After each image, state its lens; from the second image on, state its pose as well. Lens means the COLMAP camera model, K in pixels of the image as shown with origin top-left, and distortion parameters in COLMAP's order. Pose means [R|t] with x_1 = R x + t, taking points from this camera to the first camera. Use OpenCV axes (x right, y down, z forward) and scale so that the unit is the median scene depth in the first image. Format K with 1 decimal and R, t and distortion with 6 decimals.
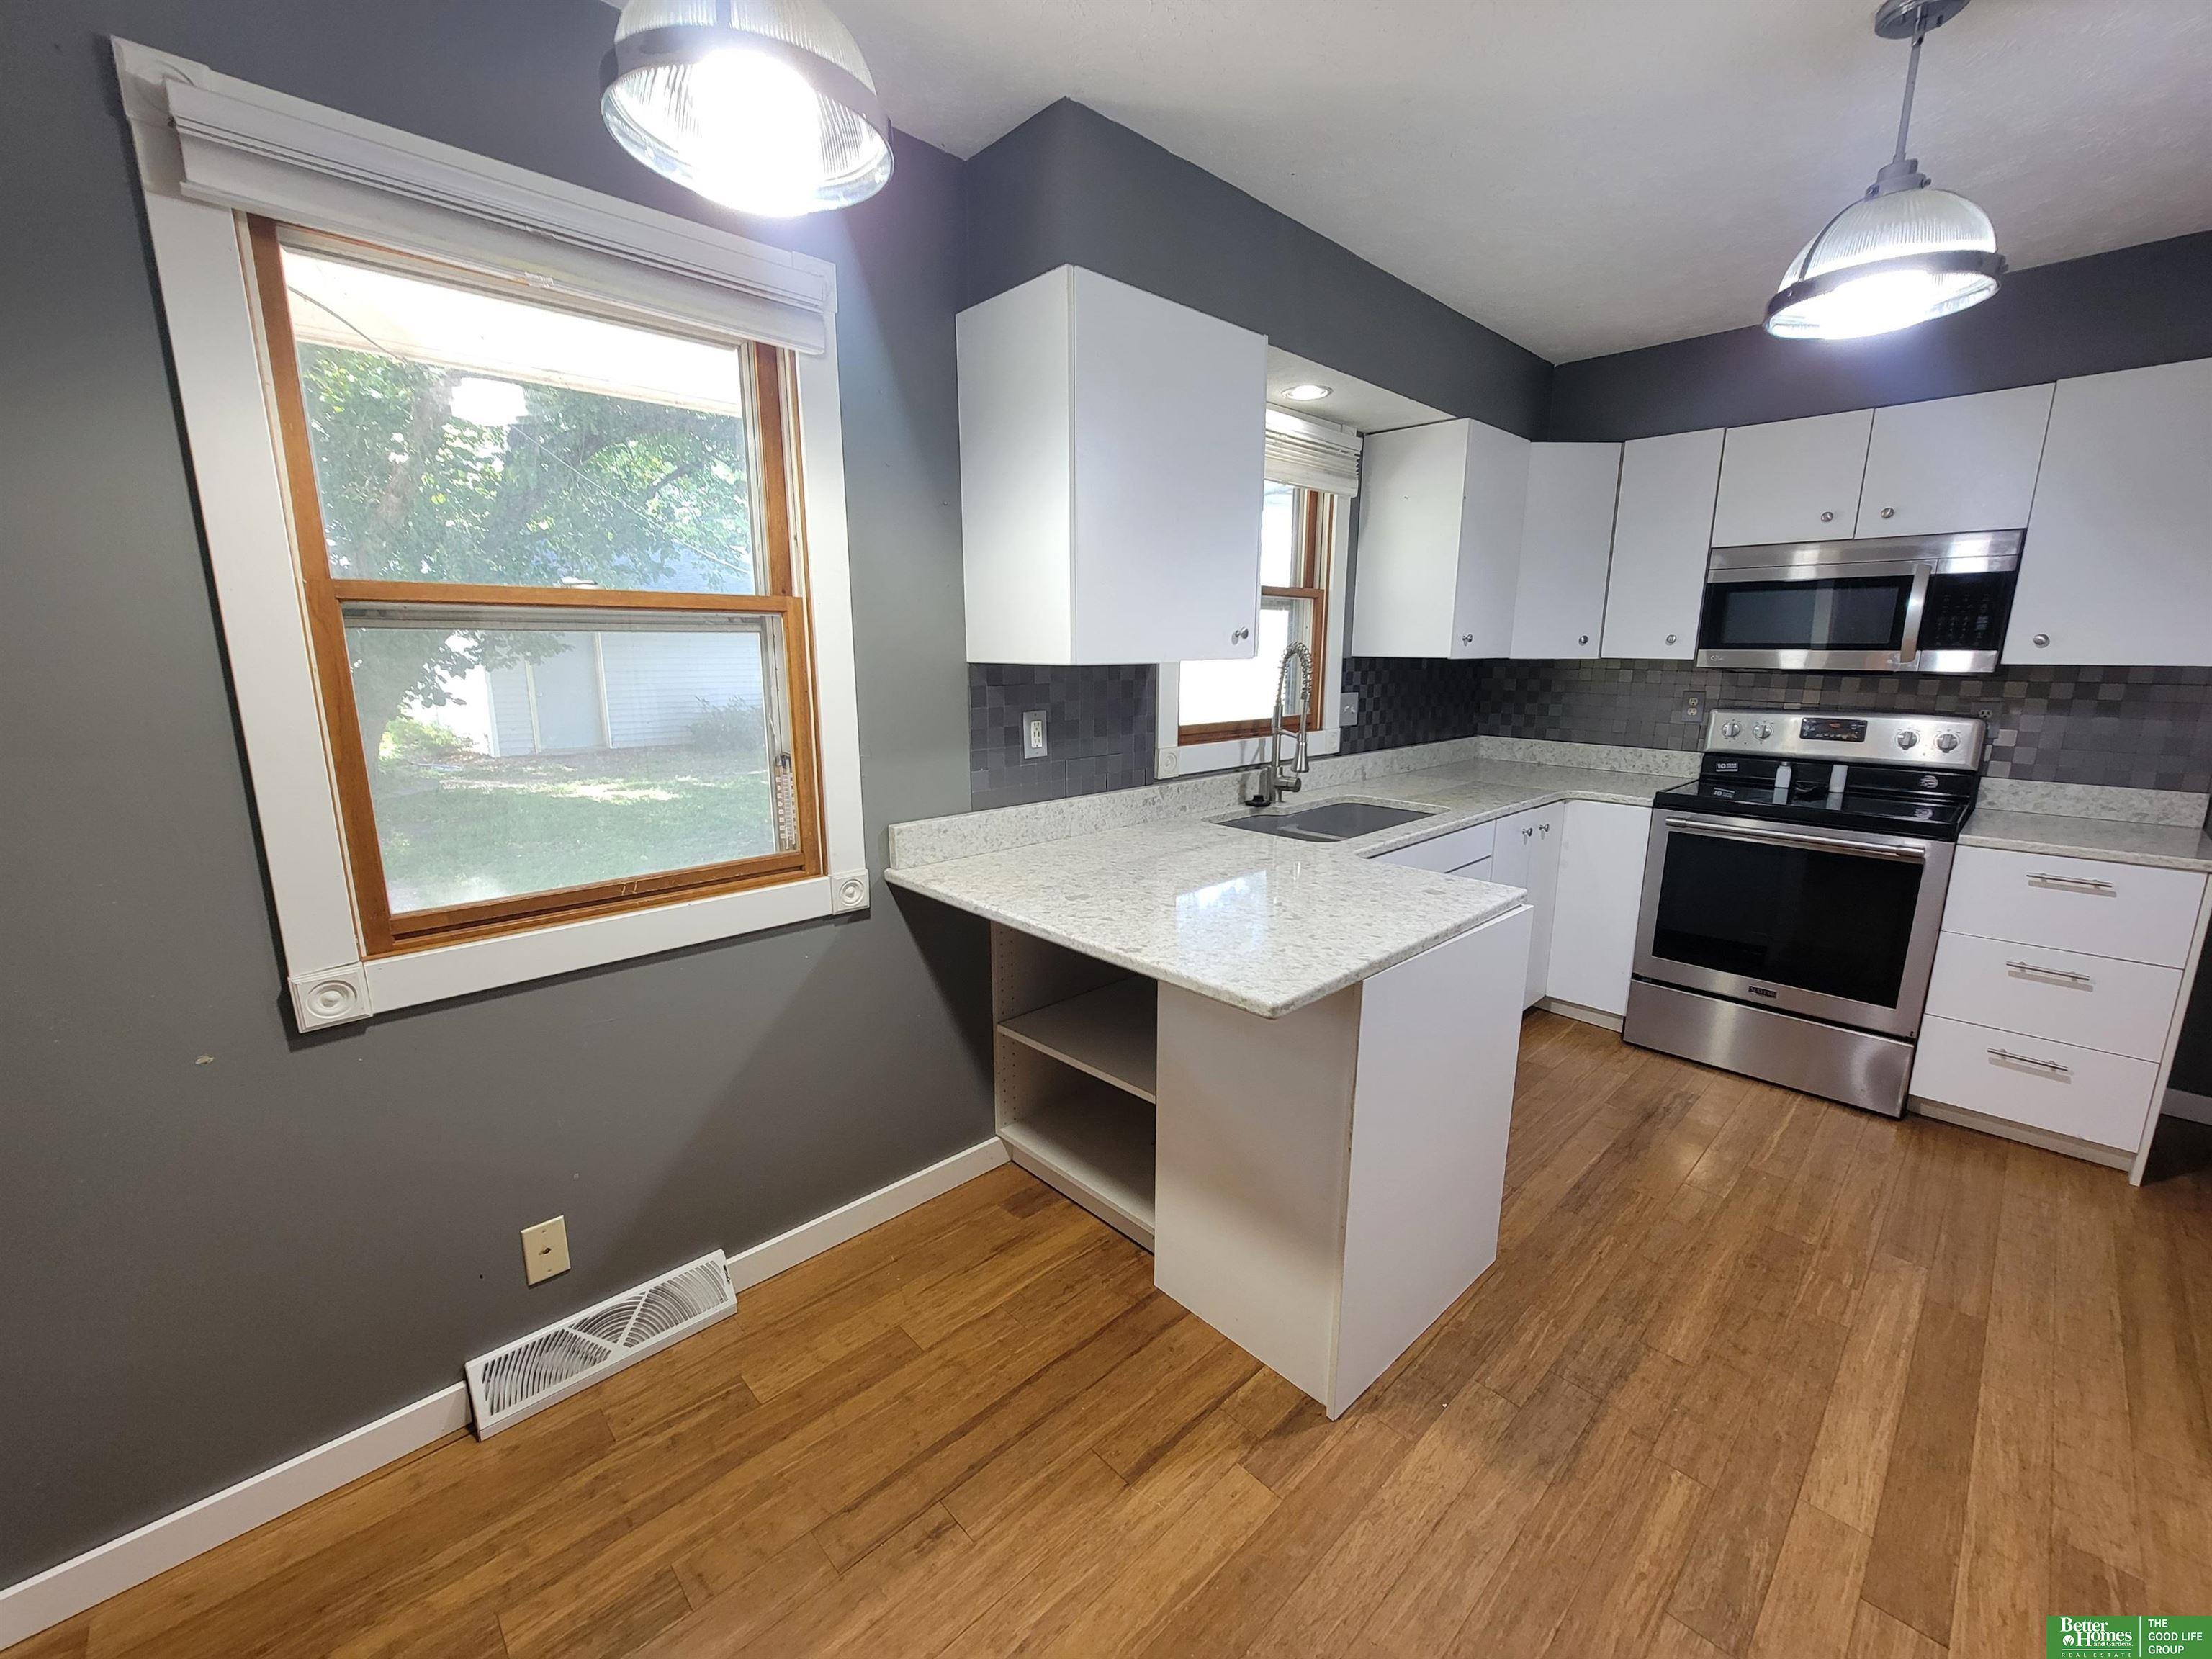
lens RADIAL K [[899.9, 0, 1103.4], [0, 899.9, 834.1], [0, 0, 1]] dist [-0.004037, 0.001626]
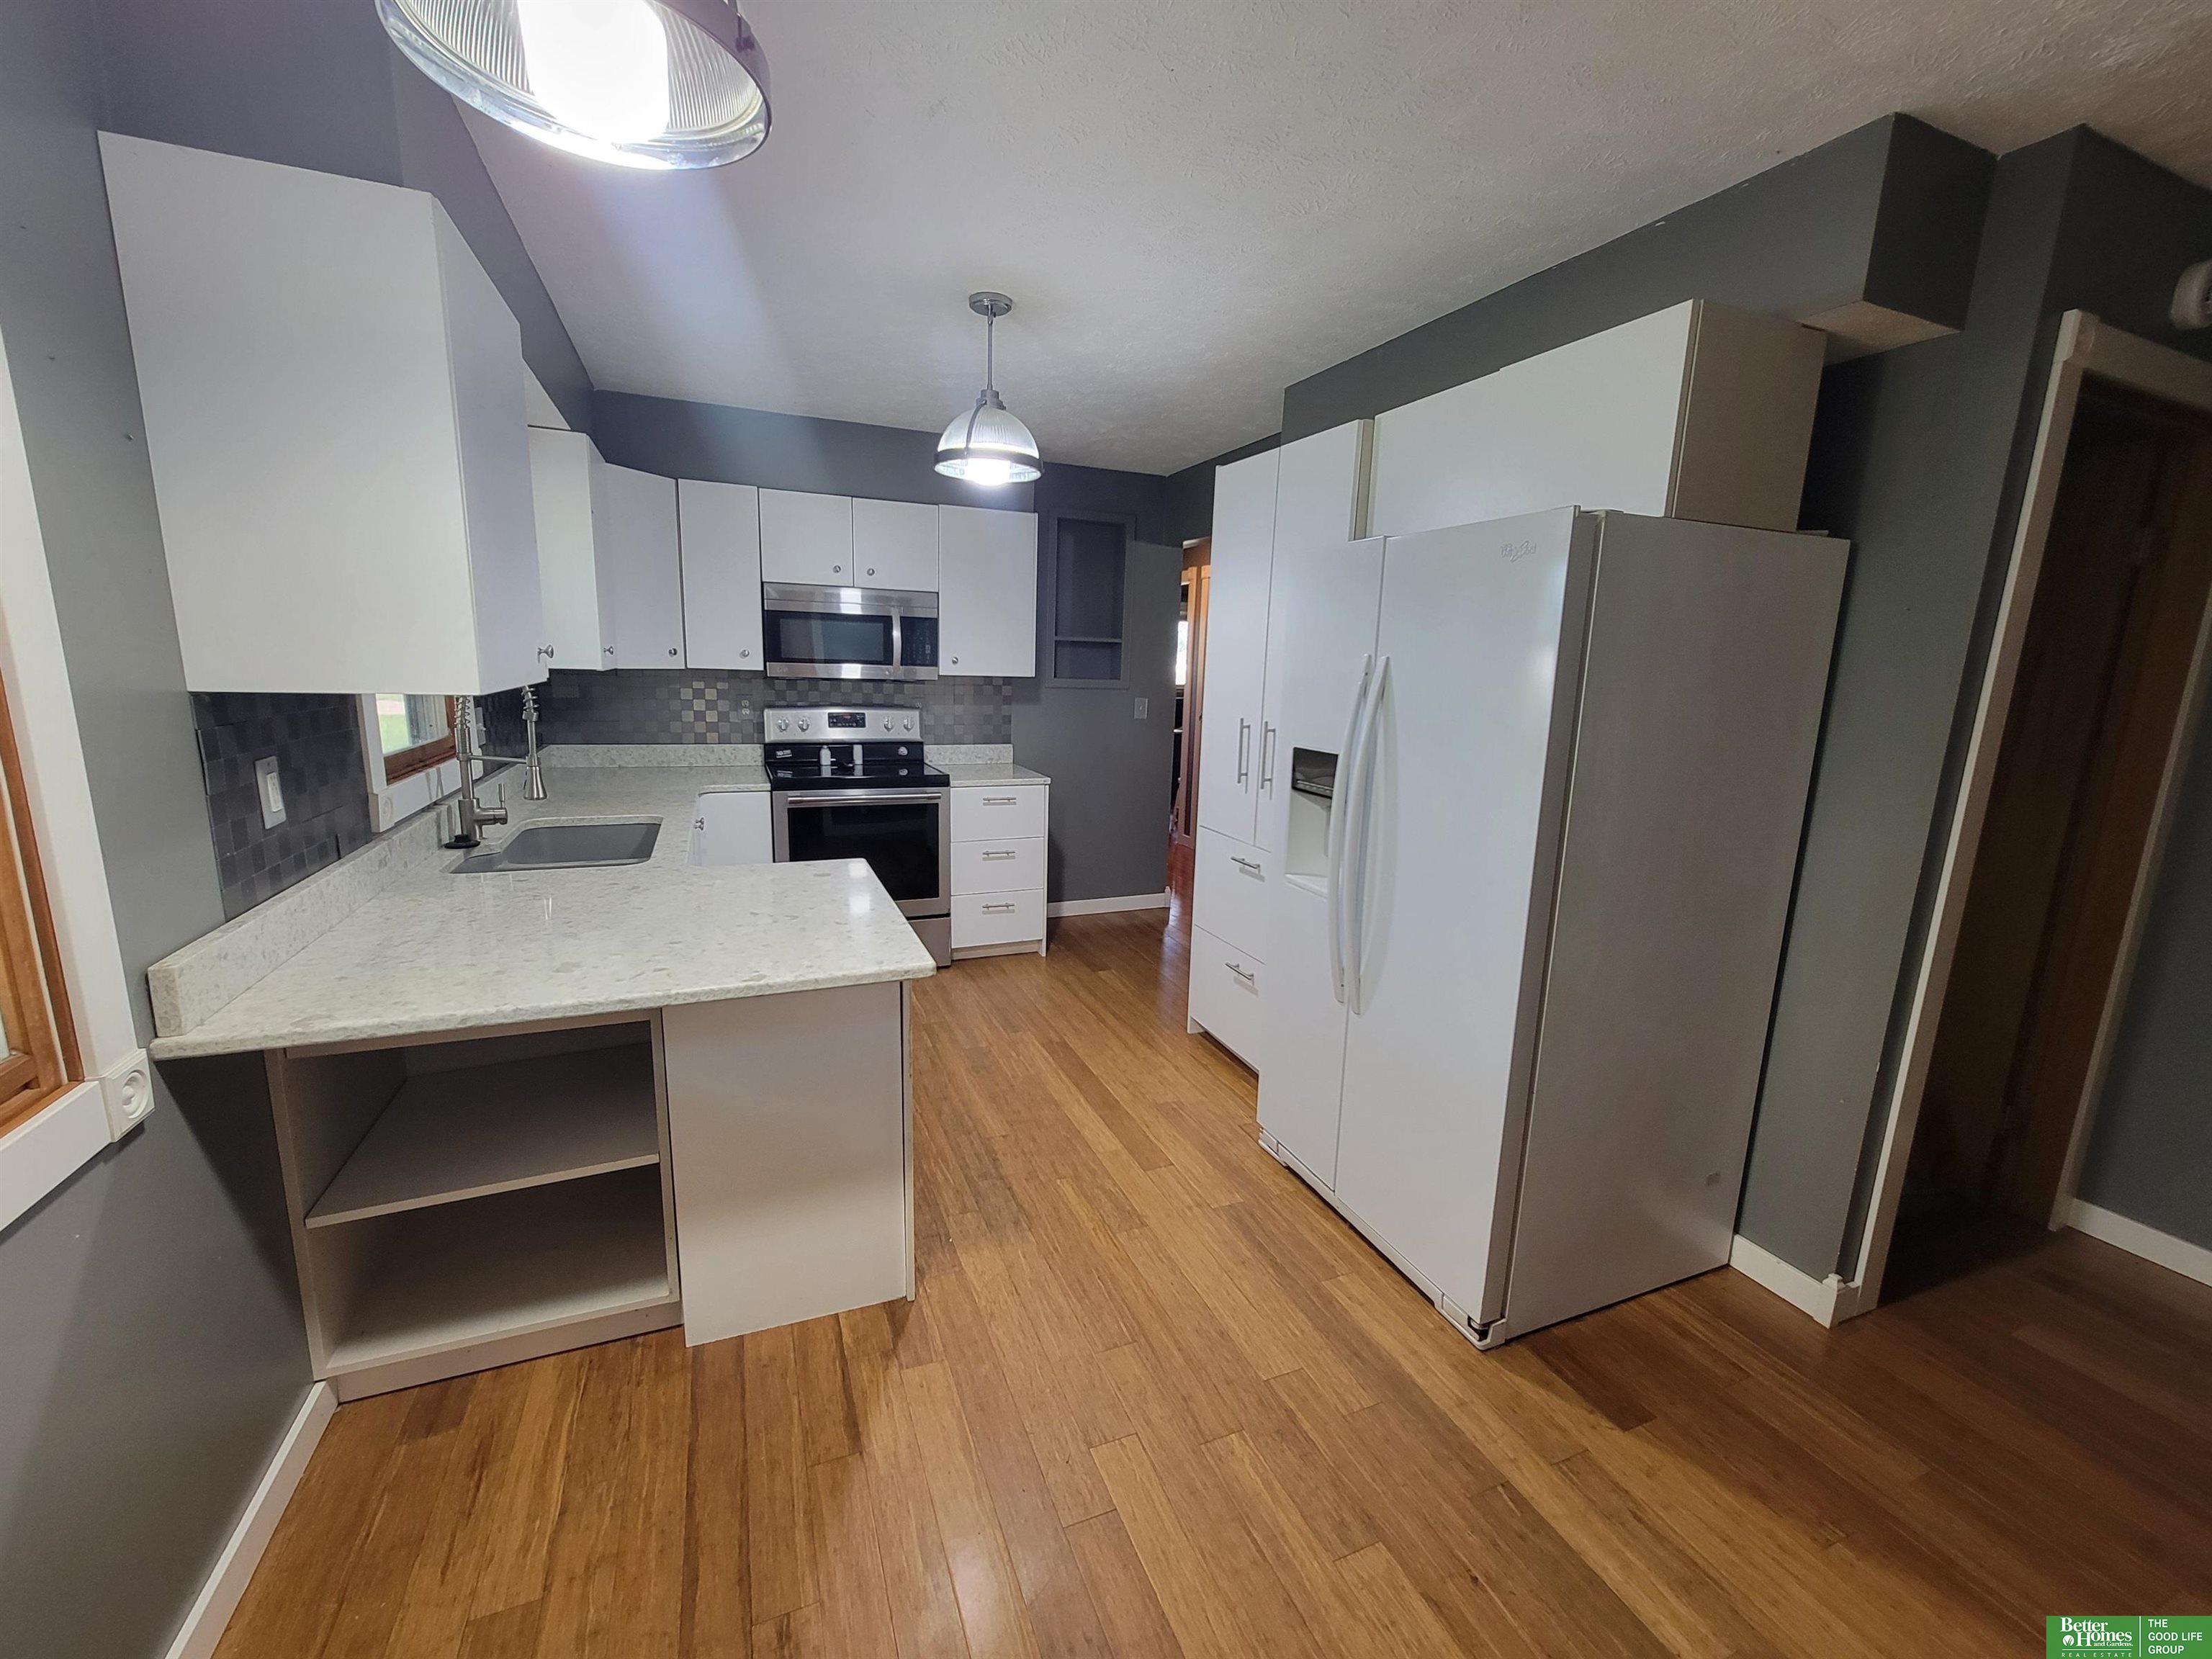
lens RADIAL K [[899.9, 0, 1108.3], [0, 899.9, 831.7], [0, 0, 1]] dist [-0.004037, 0.001626]
pose [[0.354411, -0.167534, 0.919959, -0.587321], [0.162026, 0.979940, 0.116037, -0.068838], [-0.920945, 0.107932, 0.374447, 0.190138]]
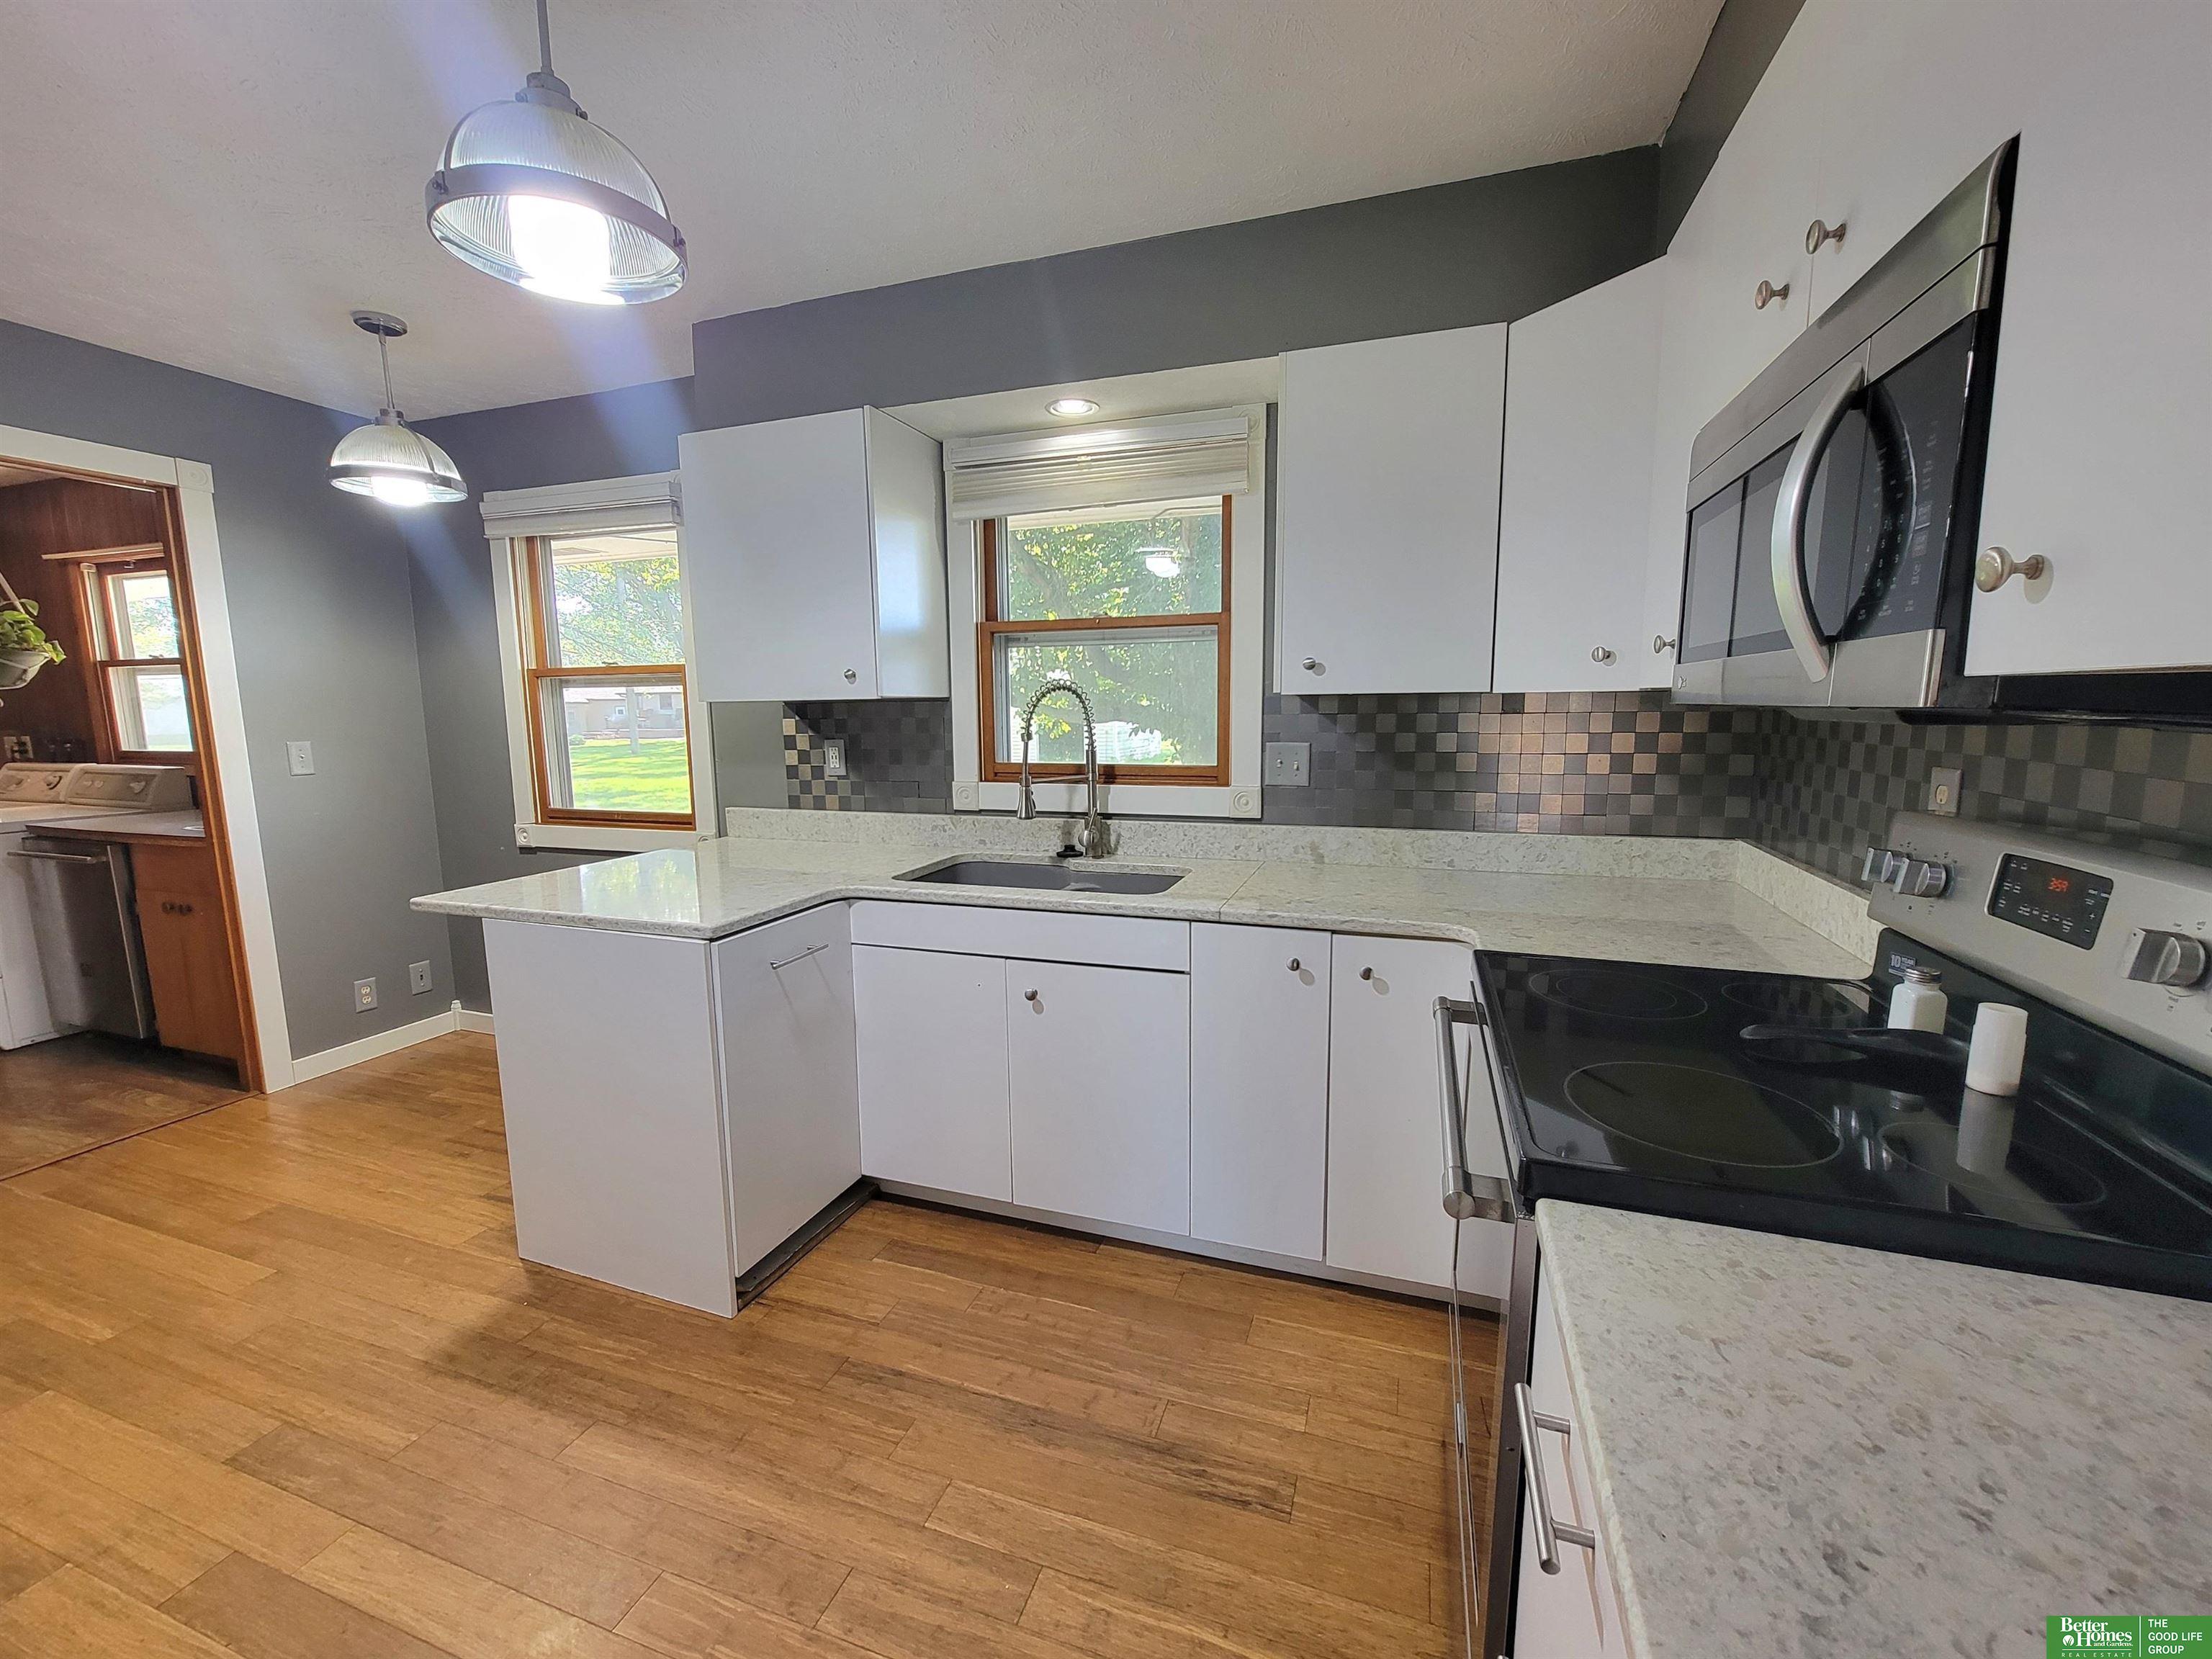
lens RADIAL K [[899.9, 0, 1108.5], [0, 899.9, 833.3], [0, 0, 1]] dist [-0.004037, 0.001626]
pose [[0.457102, 0.118335, -0.881507, 1.520164], [-0.173658, 0.983909, 0.042032, -0.152325], [0.872296, 0.133868, 0.470297, 0.907440]]
